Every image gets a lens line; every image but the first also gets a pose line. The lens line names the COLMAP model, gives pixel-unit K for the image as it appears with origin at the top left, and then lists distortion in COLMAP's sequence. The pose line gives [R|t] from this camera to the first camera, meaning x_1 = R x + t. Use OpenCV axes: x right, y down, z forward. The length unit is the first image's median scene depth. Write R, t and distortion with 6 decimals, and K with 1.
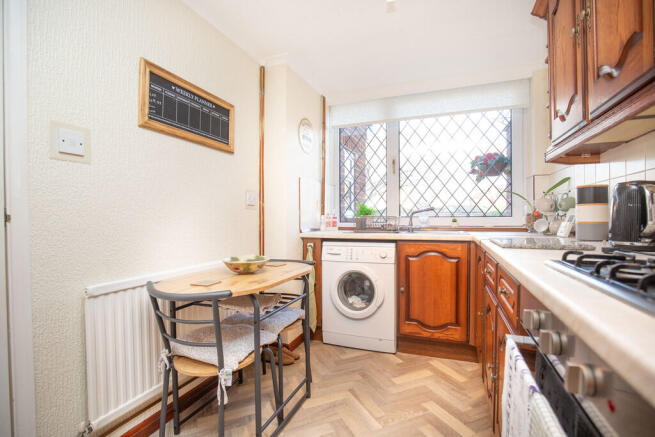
lens RADIAL K [[312.6, 0, 327.5], [0, 312.6, 218.5], [0, 0, 1]] dist [-0.001255, -0.000153]
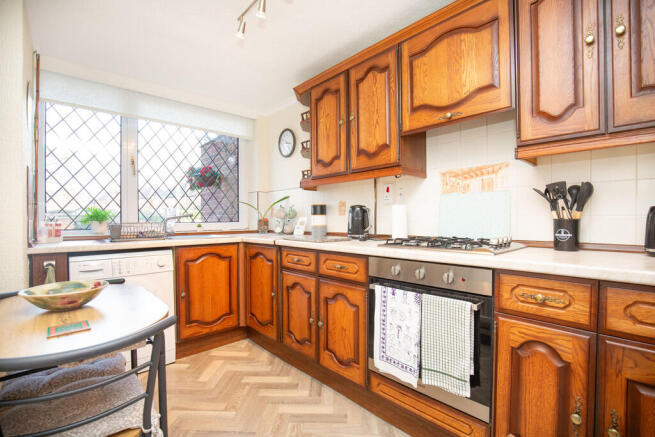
lens RADIAL K [[301.7, 0, 325.8], [0, 301.7, 222.2], [0, 0, 1]] dist [-0.024418, 0.000186]
pose [[0.447131, -0.002986, 0.894464, -0.418279], [0.008945, 0.999959, -0.001133, -0.002084], [-0.894424, 0.008508, 0.447139, 0.155534]]
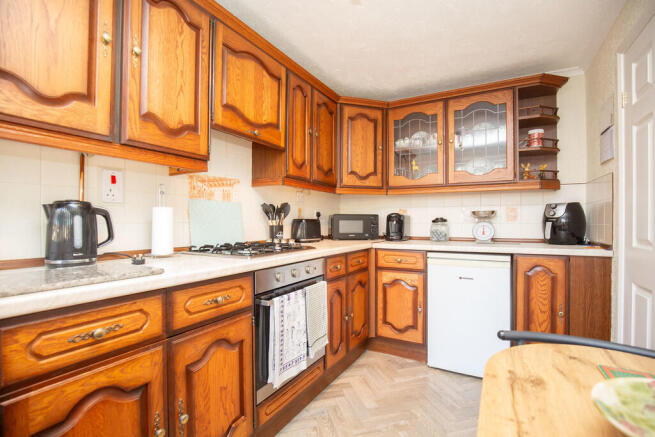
lens RADIAL K [[301.7, 0, 325.8], [0, 301.7, 222.2], [0, 0, 1]] dist [-0.024418, 0.000186]
pose [[-0.987245, 0.003659, 0.159166, -0.008715], [0.005733, 0.999905, 0.012572, -0.023779], [-0.159105, 0.013324, -0.987172, 0.879682]]
